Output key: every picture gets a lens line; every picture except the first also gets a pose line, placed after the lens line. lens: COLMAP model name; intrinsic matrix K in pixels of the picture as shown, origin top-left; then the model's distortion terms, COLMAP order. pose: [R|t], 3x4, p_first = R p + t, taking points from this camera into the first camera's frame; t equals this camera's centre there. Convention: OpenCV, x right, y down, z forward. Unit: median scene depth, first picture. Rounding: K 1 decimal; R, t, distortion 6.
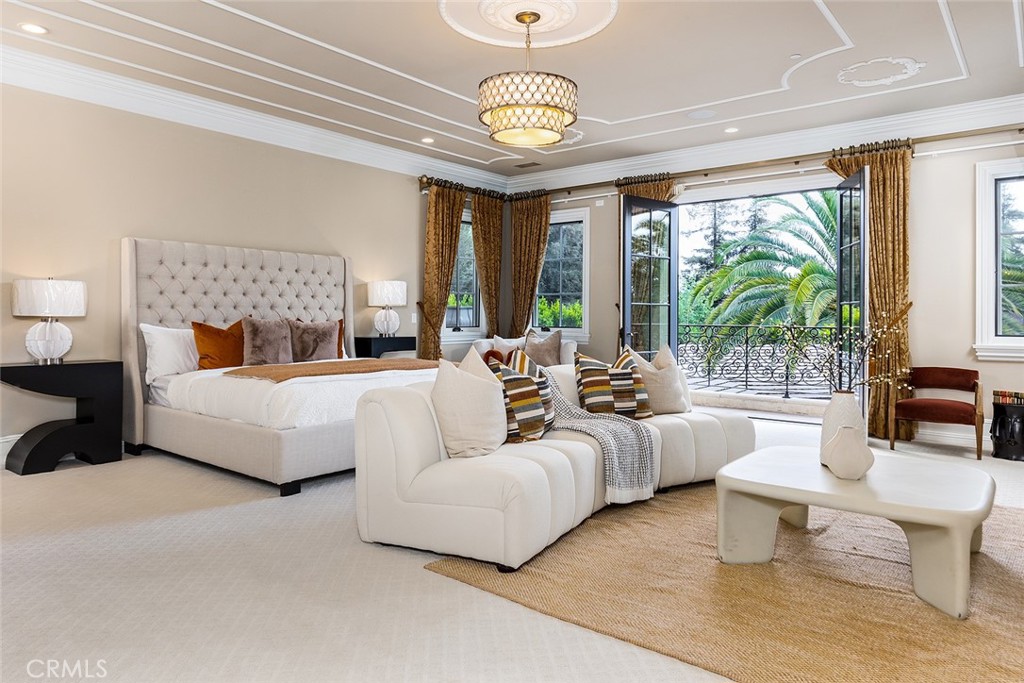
lens RADIAL K [[654.7, 0, 523.9], [0, 654.7, 315.4], [0, 0, 1]] dist [-0.001779, 0.000705]
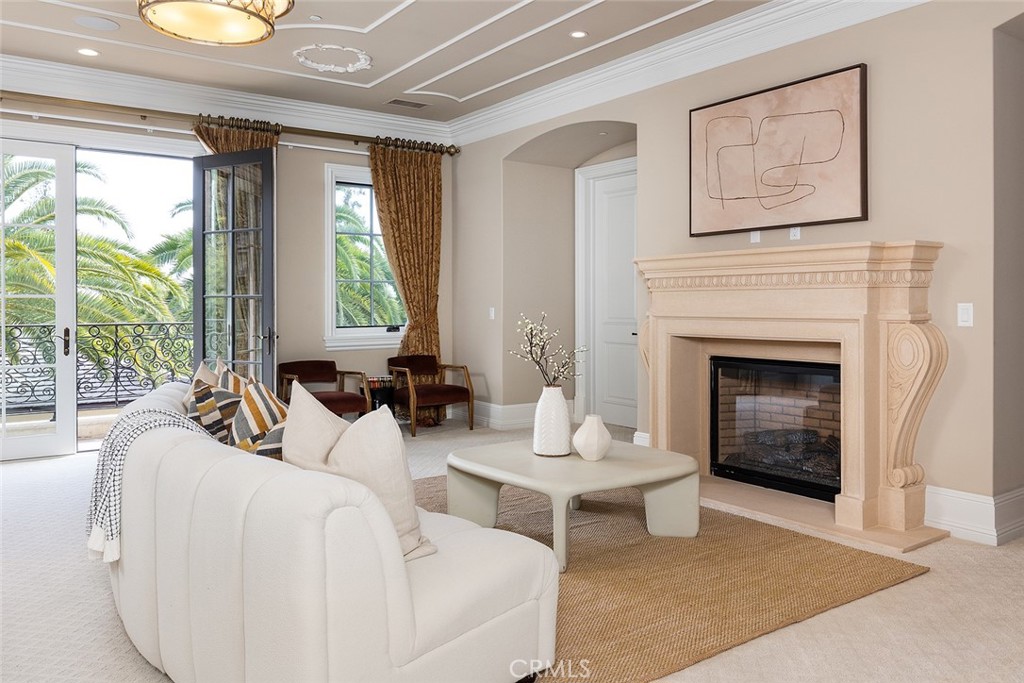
lens RADIAL K [[783.7, 0, 512.9], [0, 783.7, 337.9], [0, 0, 1]] dist [-0.005041, -0.003703]
pose [[0.278697, -0.038762, 0.959596, -0.907278], [0.007023, 0.999241, 0.038323, 0.001722], [-0.960353, -0.003941, 0.278758, 0.735797]]
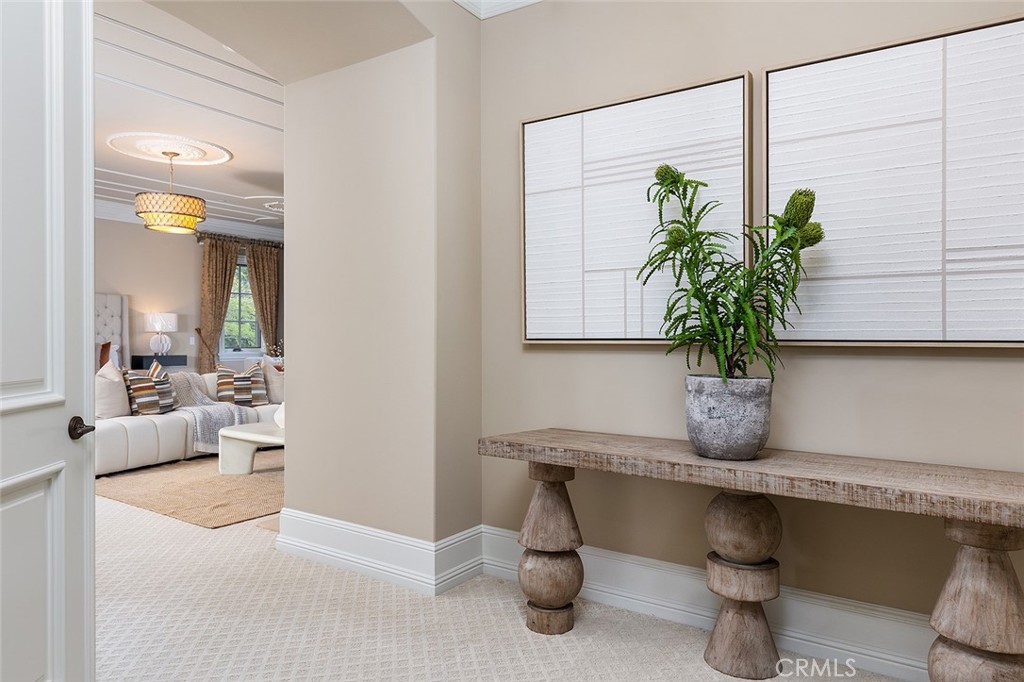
lens RADIAL K [[654.7, 0, 512.2], [0, 654.7, 339.8], [0, 0, 1]] dist [-0.001779, 0.000705]
pose [[0.997365, -0.000072, 0.072546, 0.376209], [-0.000379, 0.999981, 0.006215, -0.006488], [-0.072545, -0.006226, 0.997346, -0.341471]]
